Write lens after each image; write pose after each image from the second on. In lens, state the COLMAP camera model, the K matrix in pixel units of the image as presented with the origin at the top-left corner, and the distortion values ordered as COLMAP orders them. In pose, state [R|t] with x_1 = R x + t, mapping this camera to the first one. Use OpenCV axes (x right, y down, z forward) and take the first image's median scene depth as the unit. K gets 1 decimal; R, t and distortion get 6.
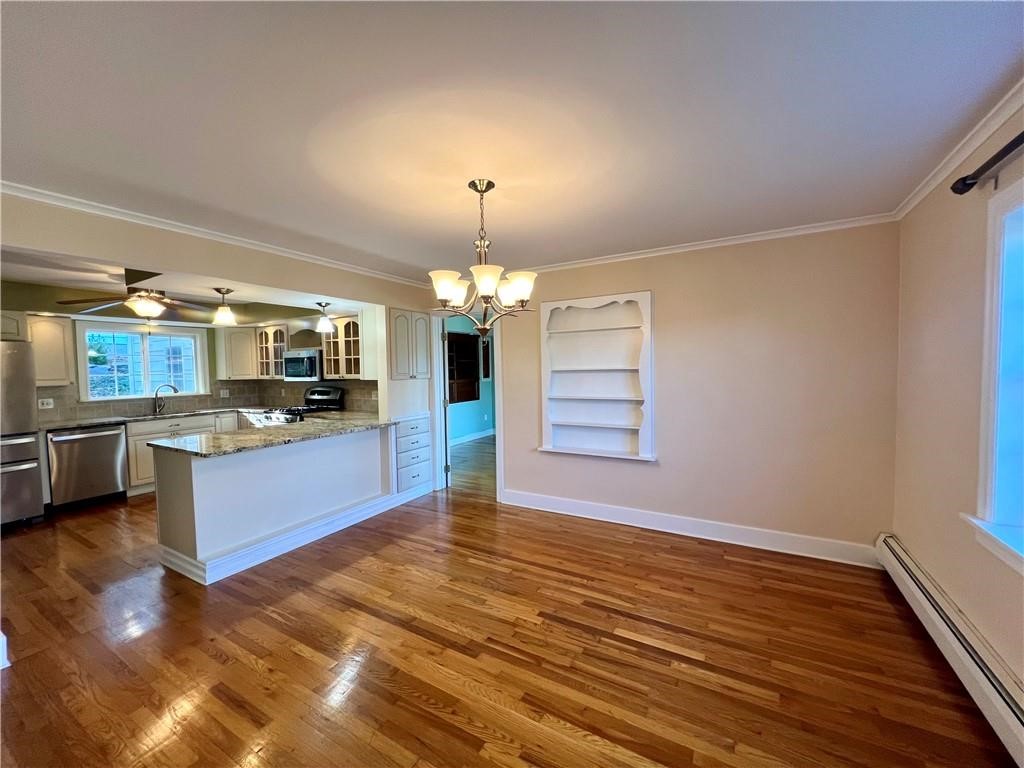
lens RADIAL K [[411.0, 0, 512.0], [0, 411.0, 384.0], [0, 0, 1]] dist [0.000318, 0.000100]
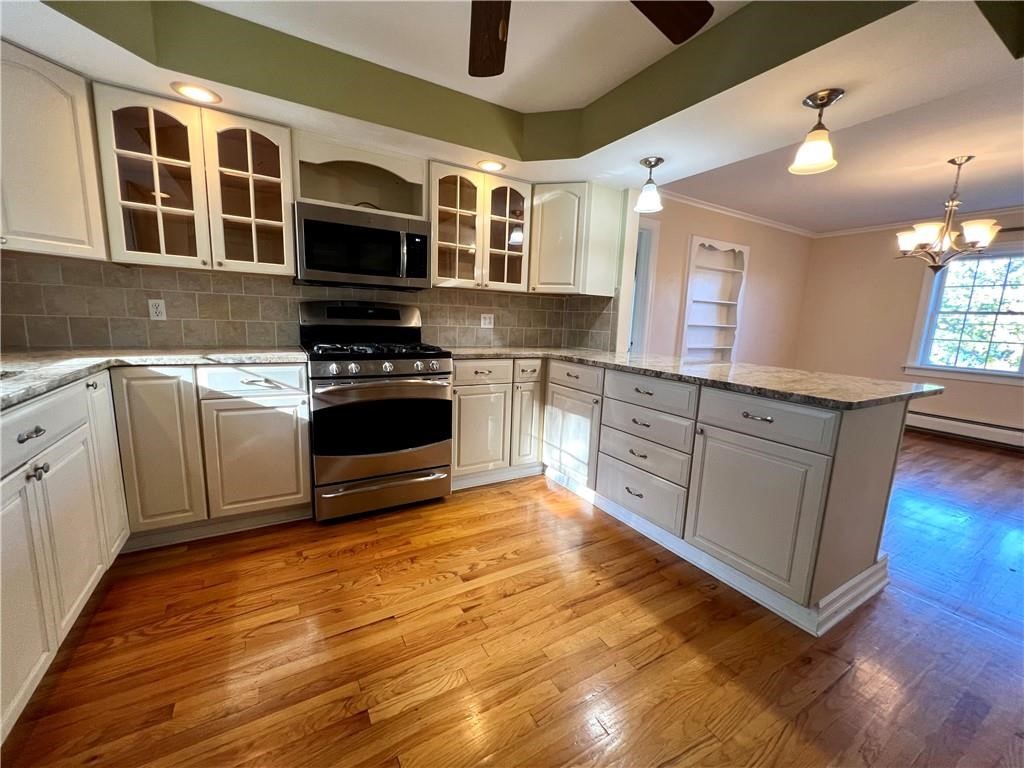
lens RADIAL K [[410.0, 0, 510.4], [0, 410.0, 386.6], [0, 0, 1]] dist [-0.001876, -0.000186]
pose [[0.486945, -0.108023, 0.866727, -0.828418], [-0.008305, 0.991705, 0.128266, 0.045032], [-0.873393, -0.069657, 0.482009, 0.633421]]
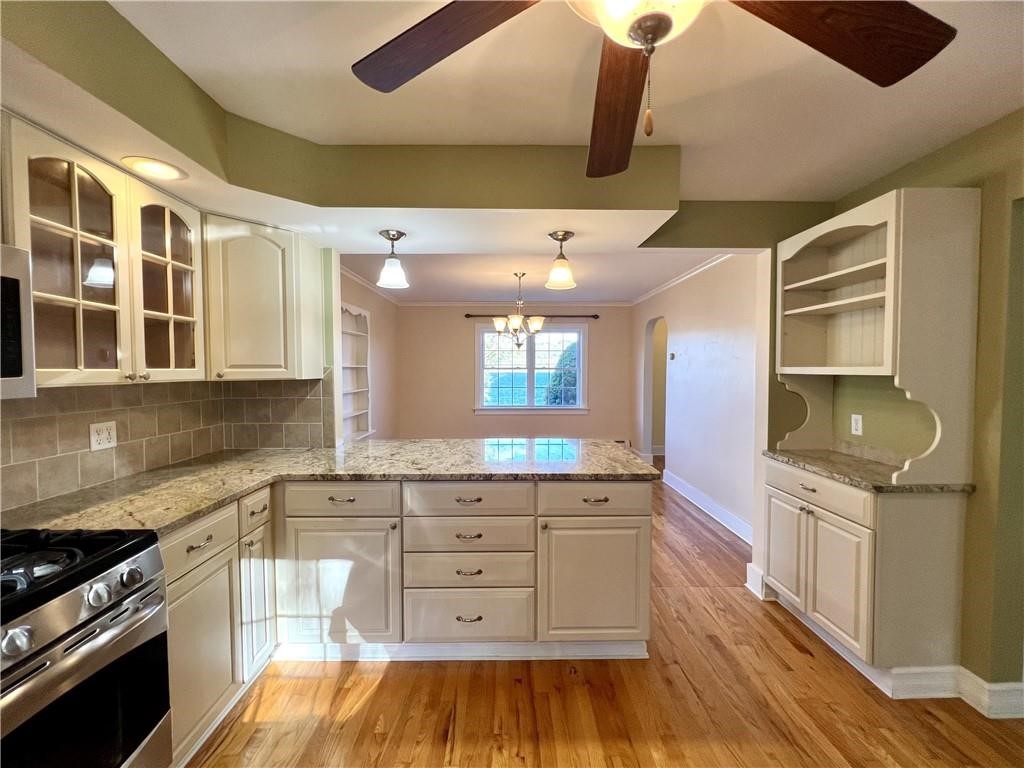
lens RADIAL K [[429.9, 0, 508.3], [0, 429.9, 386.2], [0, 0, 1]] dist [-0.002969, -0.000168]
pose [[-0.510324, -0.016002, 0.859833, -0.754351], [0.049837, 0.997596, 0.048145, -0.010824], [-0.858537, 0.067422, -0.508300, 0.856242]]
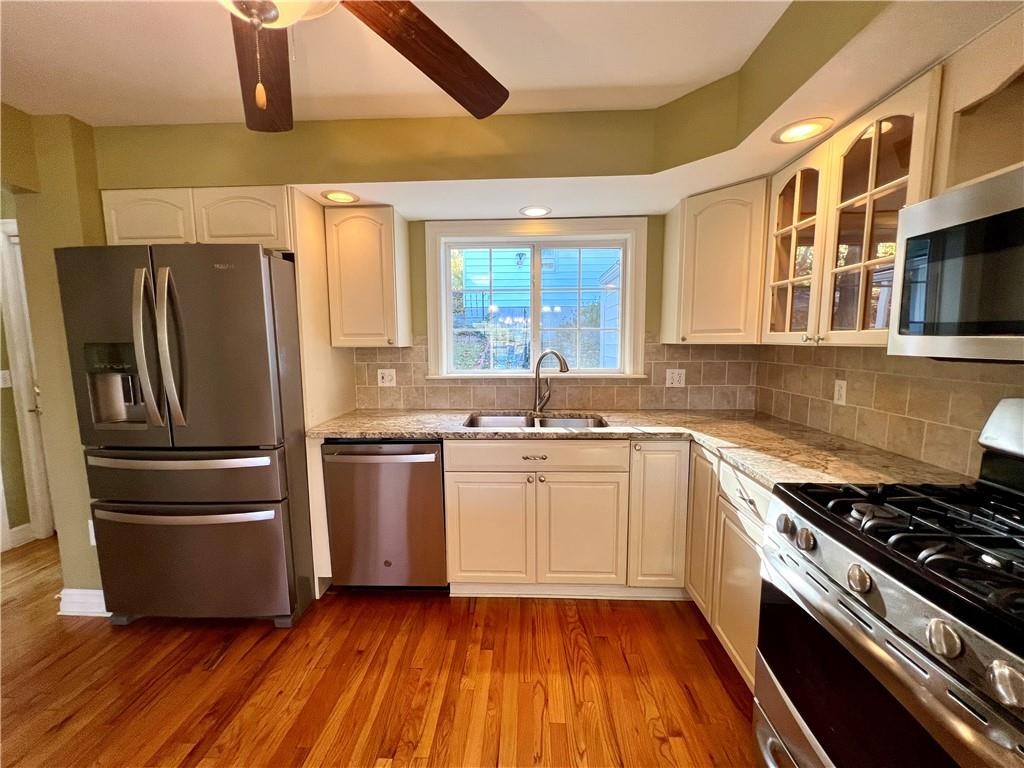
lens RADIAL K [[410.0, 0, 510.4], [0, 410.0, 386.6], [0, 0, 1]] dist [-0.001876, -0.000186]
pose [[0.469815, 0.111316, -0.875718, -0.468181], [-0.040147, 0.993686, 0.104773, -0.005281], [0.881851, -0.014067, 0.471318, 0.743994]]
